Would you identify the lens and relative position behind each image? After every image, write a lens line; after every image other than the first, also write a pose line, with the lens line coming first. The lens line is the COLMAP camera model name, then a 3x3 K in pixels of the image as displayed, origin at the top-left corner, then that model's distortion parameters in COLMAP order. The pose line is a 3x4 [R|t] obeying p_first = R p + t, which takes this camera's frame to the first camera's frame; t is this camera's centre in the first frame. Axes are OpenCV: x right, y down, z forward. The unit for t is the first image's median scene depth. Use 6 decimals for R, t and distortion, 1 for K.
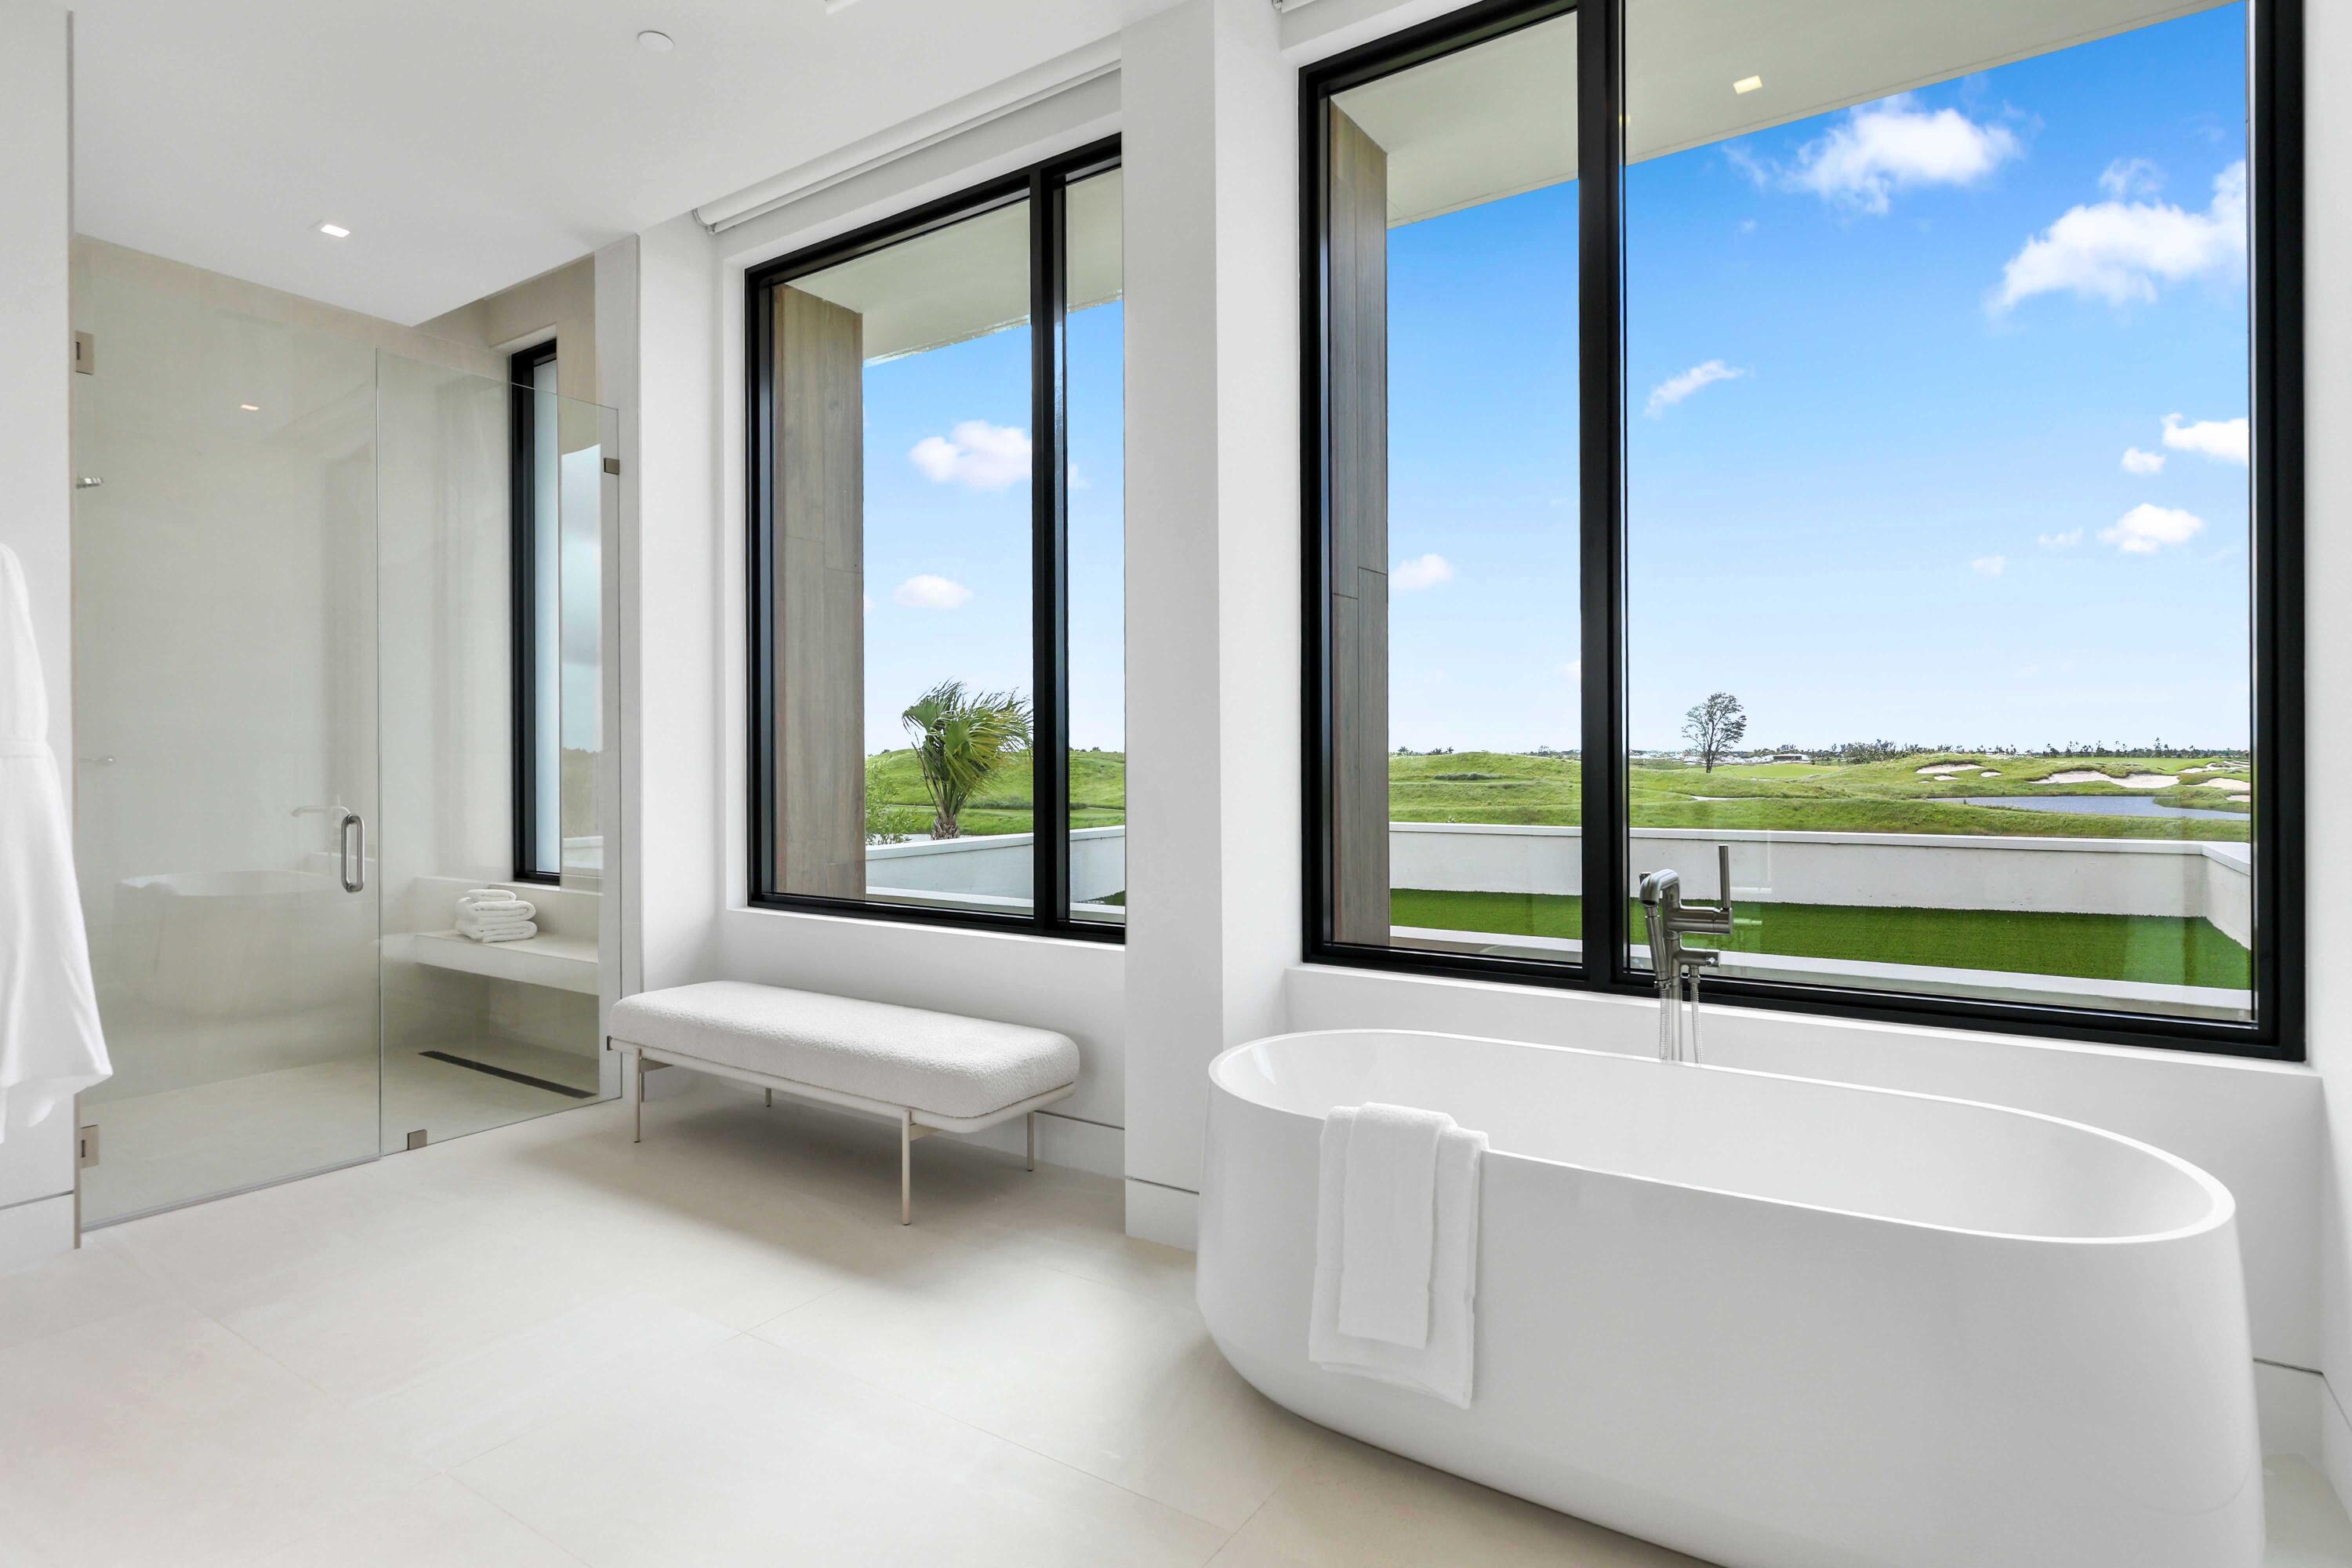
lens RADIAL K [[1196.6, 0, 1180.9], [0, 1196.6, 733.8], [0, 0, 1]] dist [-0.001860, 0.000616]
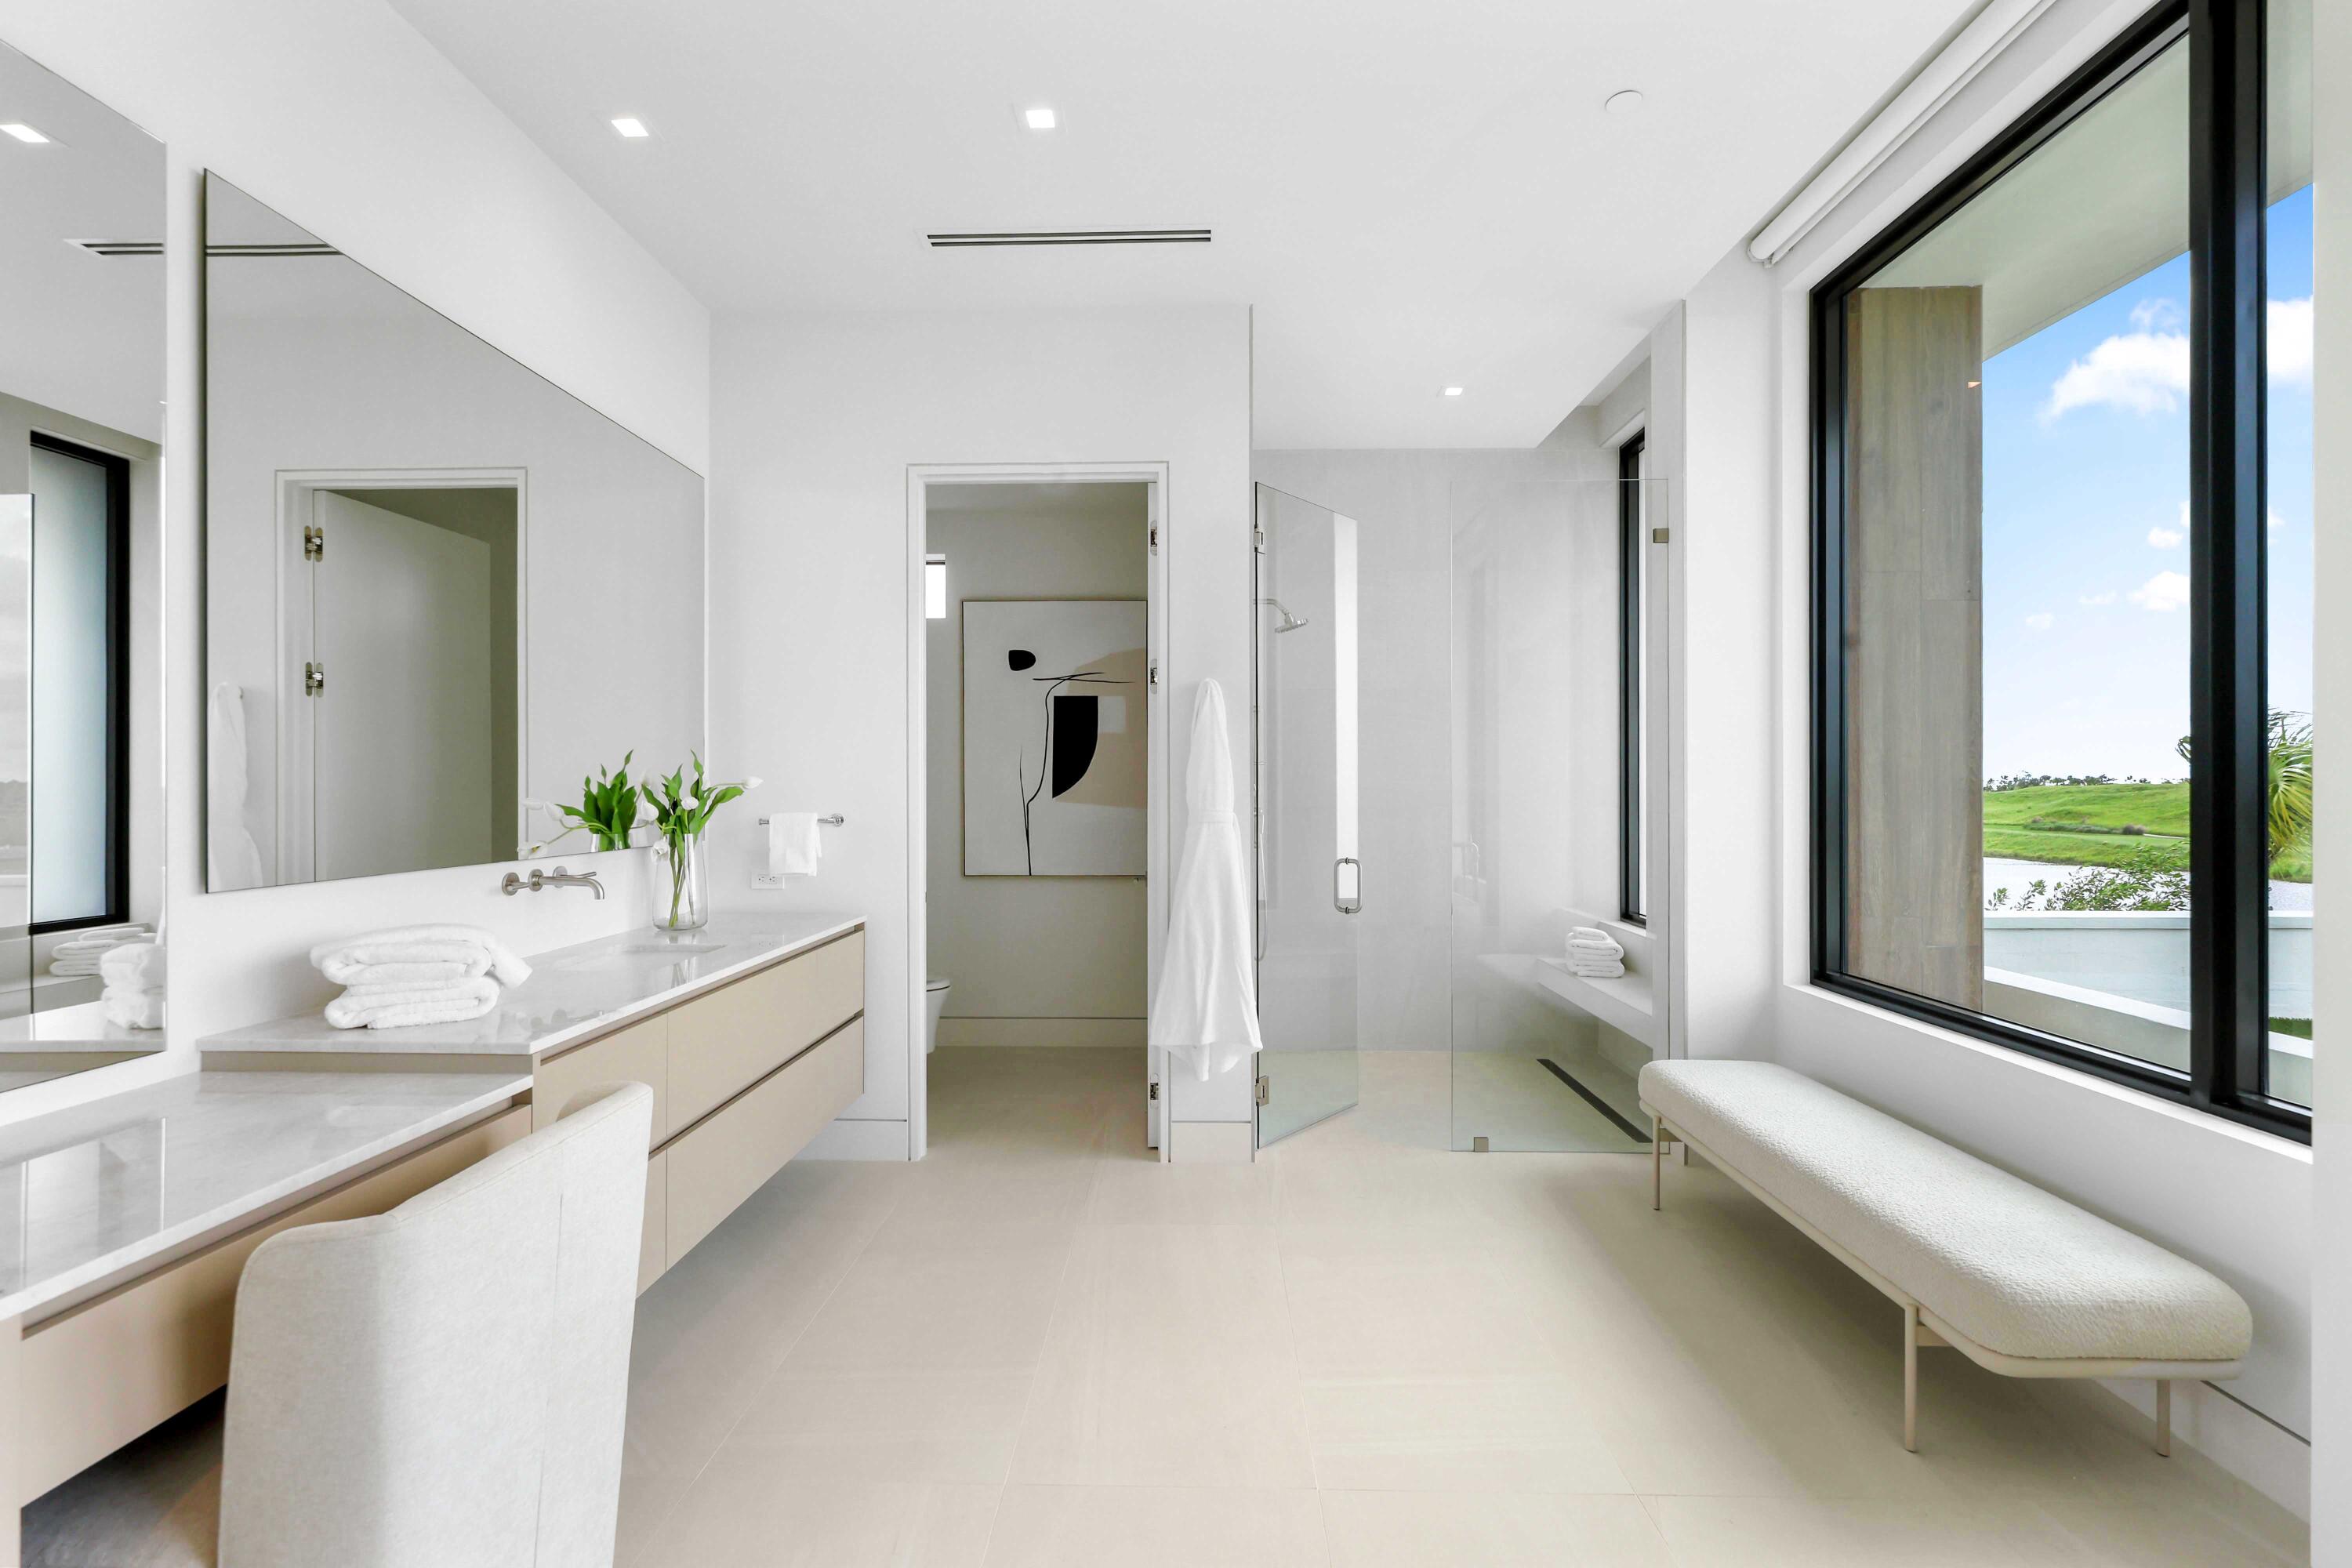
lens RADIAL K [[1049.0, 0, 1176.0], [0, 1049.0, 784.0], [0, 0, 1]] dist [-0.001905, -0.000700]
pose [[0.525994, 0.001784, -0.850487, 0.063539], [0.016009, 0.999800, 0.011999, -0.025946], [0.850338, -0.019927, 0.525860, 0.151743]]
